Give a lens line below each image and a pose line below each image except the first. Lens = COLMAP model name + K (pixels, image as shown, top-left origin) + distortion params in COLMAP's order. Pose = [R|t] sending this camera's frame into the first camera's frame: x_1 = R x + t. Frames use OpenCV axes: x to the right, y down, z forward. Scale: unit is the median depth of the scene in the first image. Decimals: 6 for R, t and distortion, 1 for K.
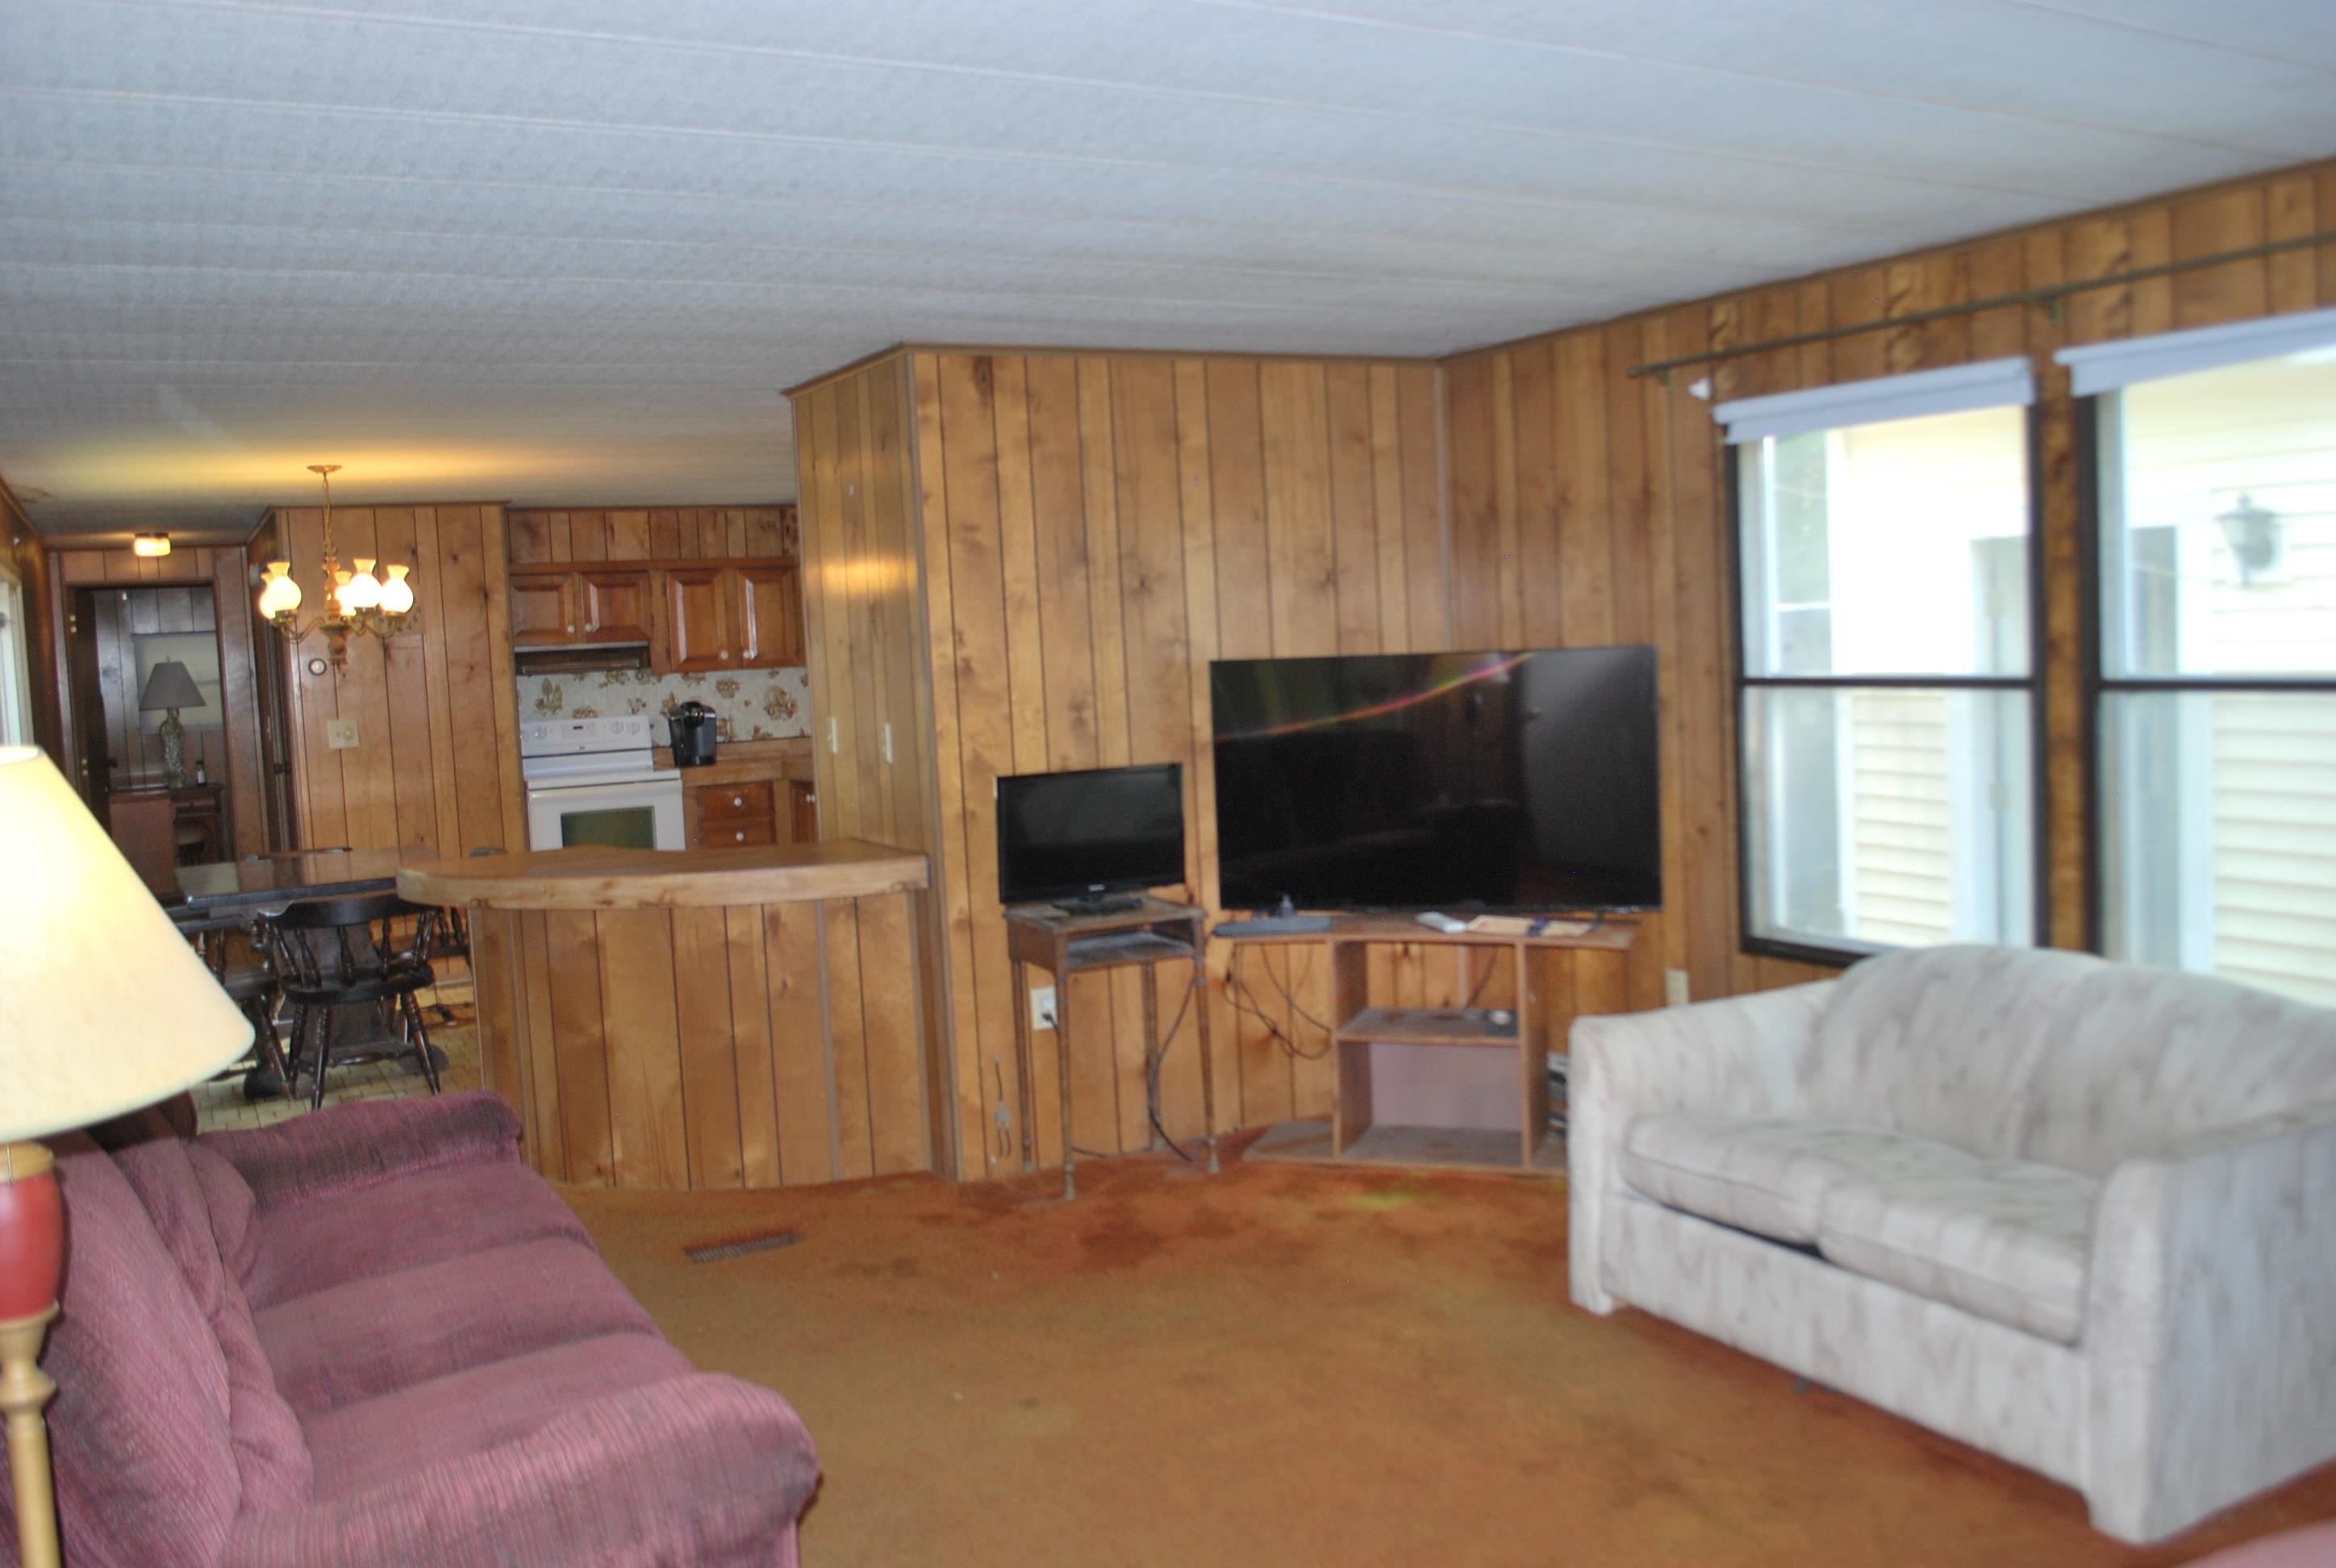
lens RADIAL K [[2026.3, 0, 1170.3], [0, 2026.3, 773.4], [0, 0, 1]] dist [-0.074767, 0.025465]
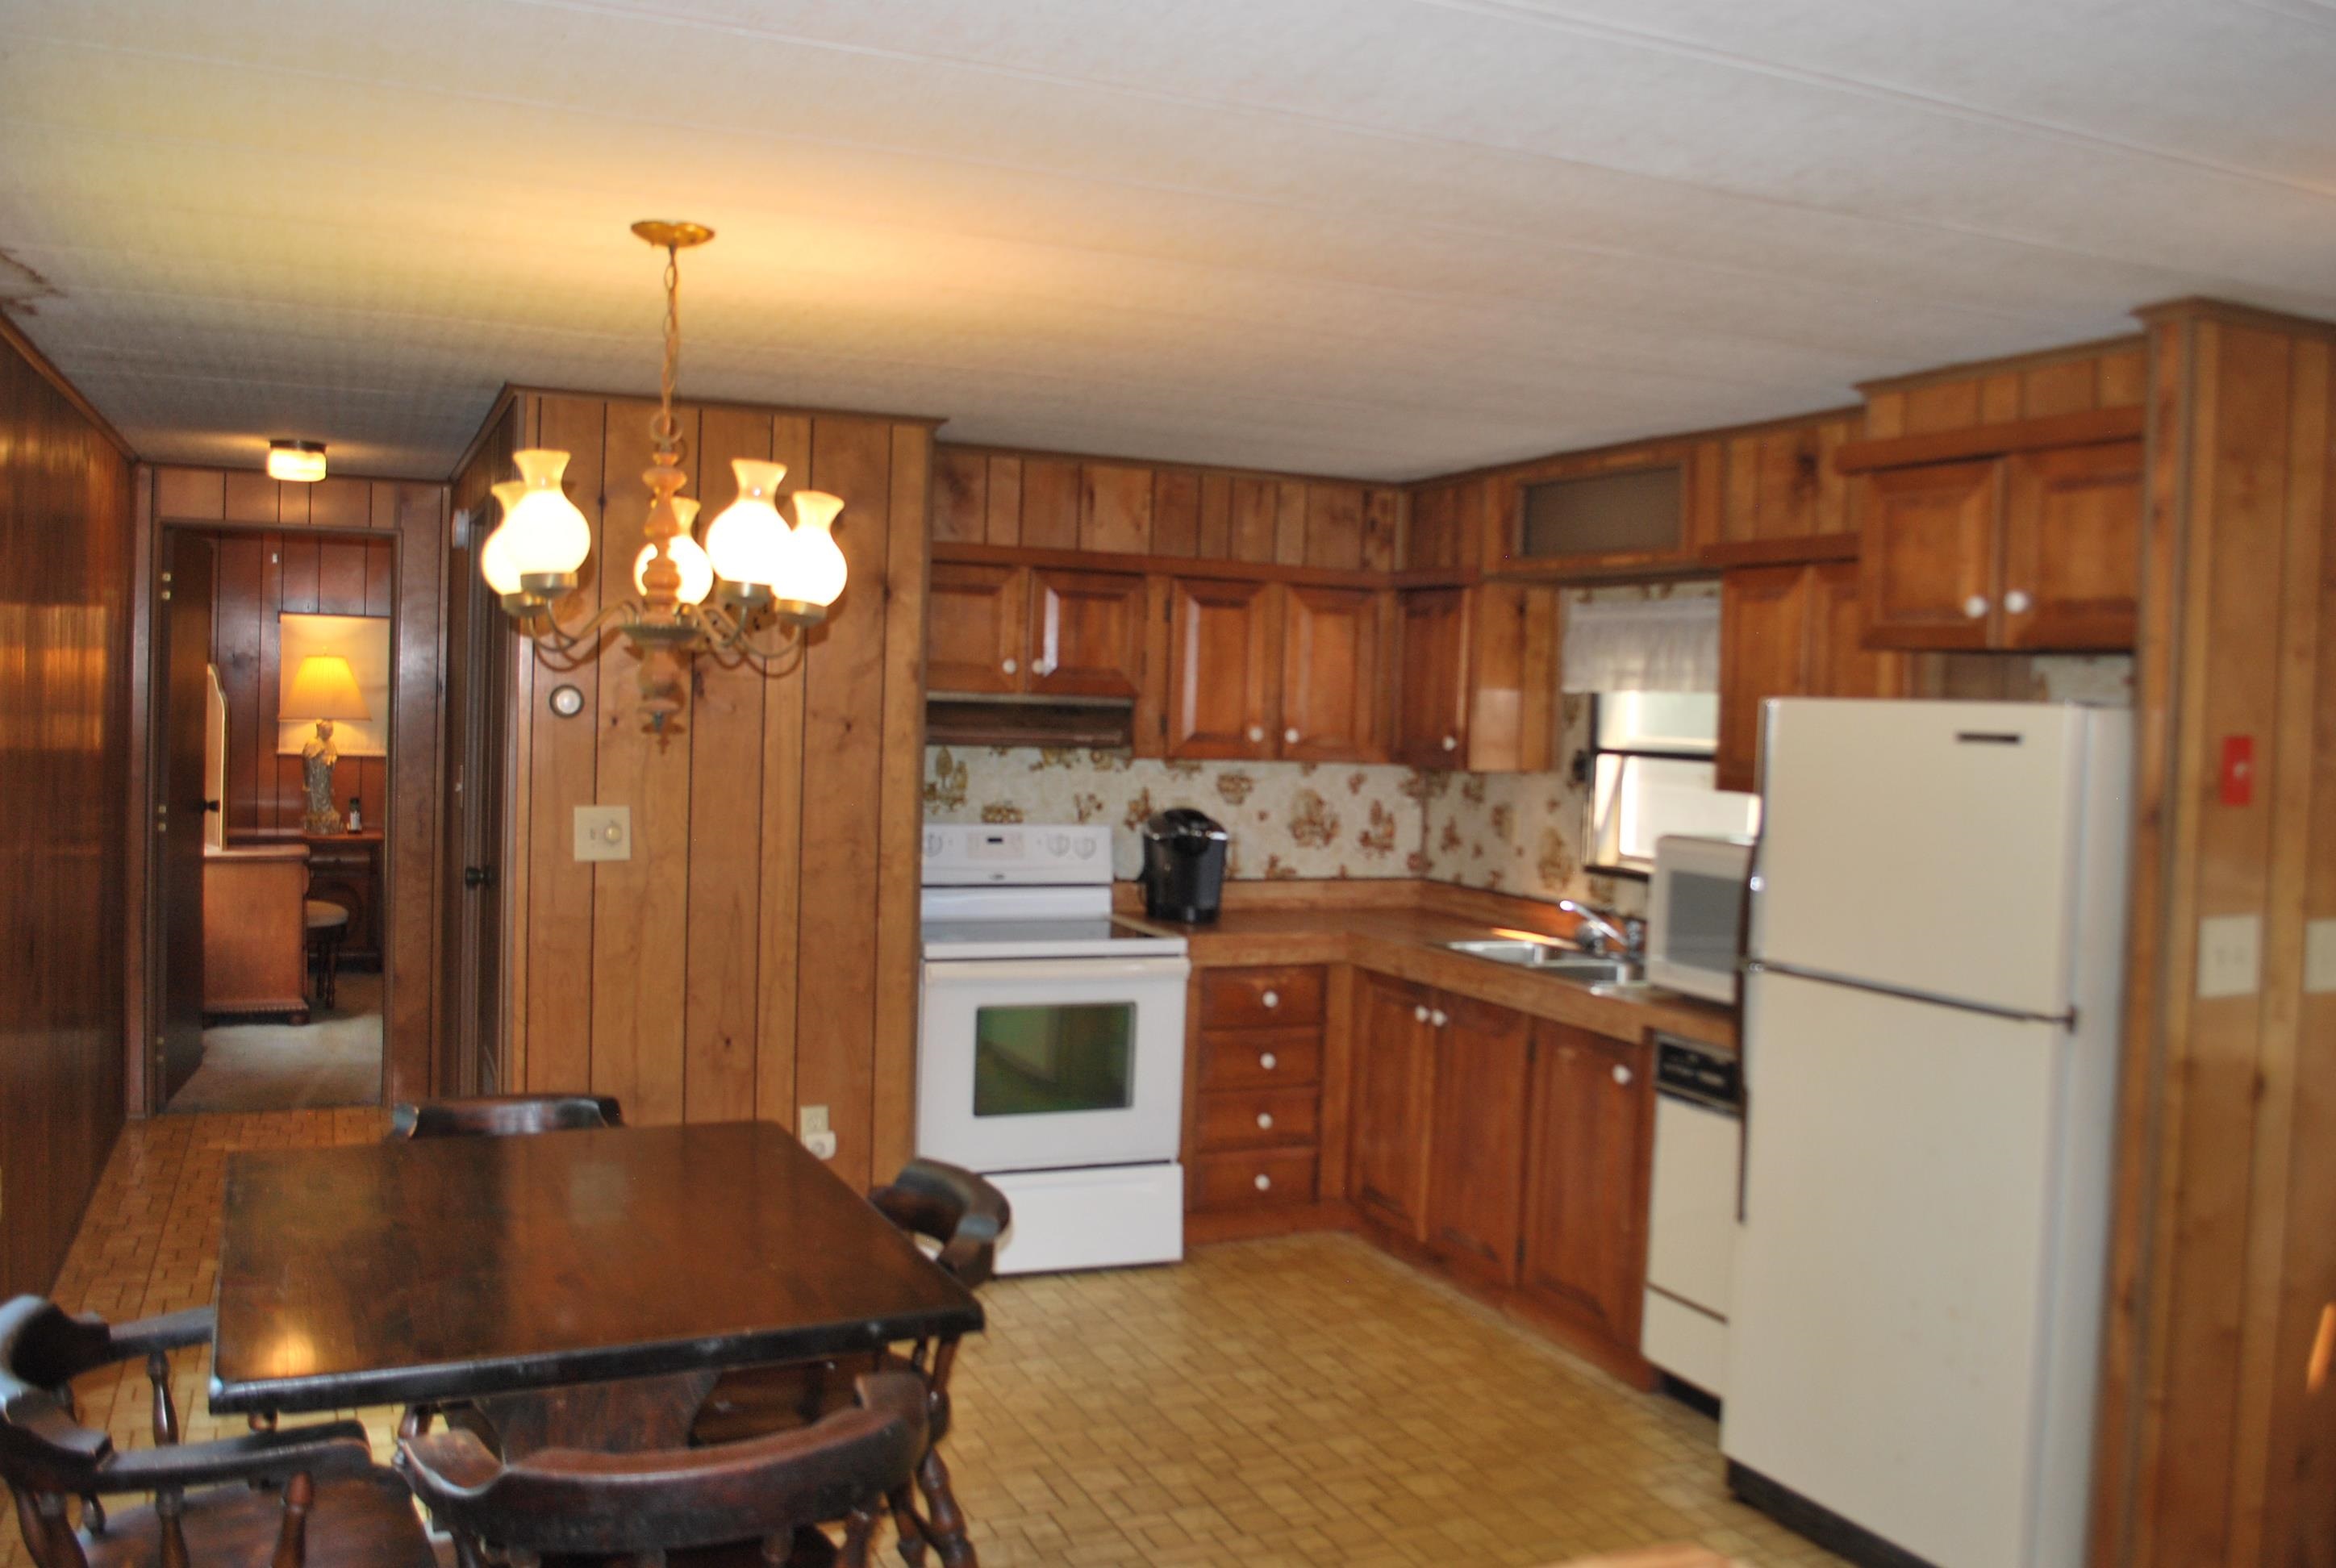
lens RADIAL K [[2026.3, 0, 1170.0], [0, 2026.3, 772.9], [0, 0, 1]] dist [-0.074767, 0.025465]
pose [[0.993270, 0.086698, -0.076797, -0.202579], [-0.088953, 0.995685, -0.026438, -0.030820], [0.074174, 0.033091, 0.996696, 0.434449]]
